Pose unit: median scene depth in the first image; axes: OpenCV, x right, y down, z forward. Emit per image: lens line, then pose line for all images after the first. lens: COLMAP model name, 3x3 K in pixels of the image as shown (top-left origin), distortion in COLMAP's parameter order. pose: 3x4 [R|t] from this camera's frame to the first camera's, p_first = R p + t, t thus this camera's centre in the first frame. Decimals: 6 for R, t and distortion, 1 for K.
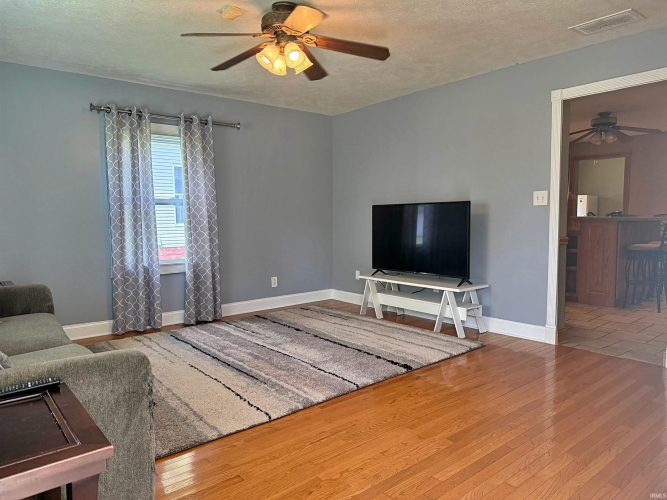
lens RADIAL K [[479.1, 0, 331.6], [0, 479.1, 254.6], [0, 0, 1]] dist [0.045635, -0.054643]
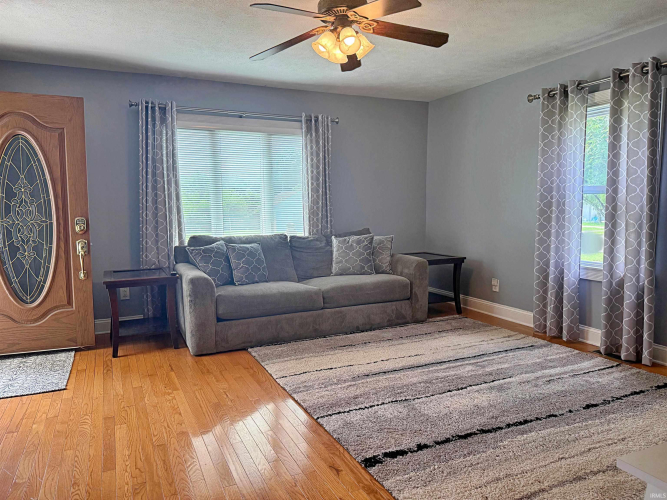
lens RADIAL K [[479.1, 0, 331.6], [0, 479.1, 254.6], [0, 0, 1]] dist [0.045635, -0.054643]
pose [[-0.267767, 0.110102, -0.957172, 0.631375], [-0.074337, 0.988127, 0.134458, -0.092706], [0.960612, 0.107157, -0.256403, 0.930725]]
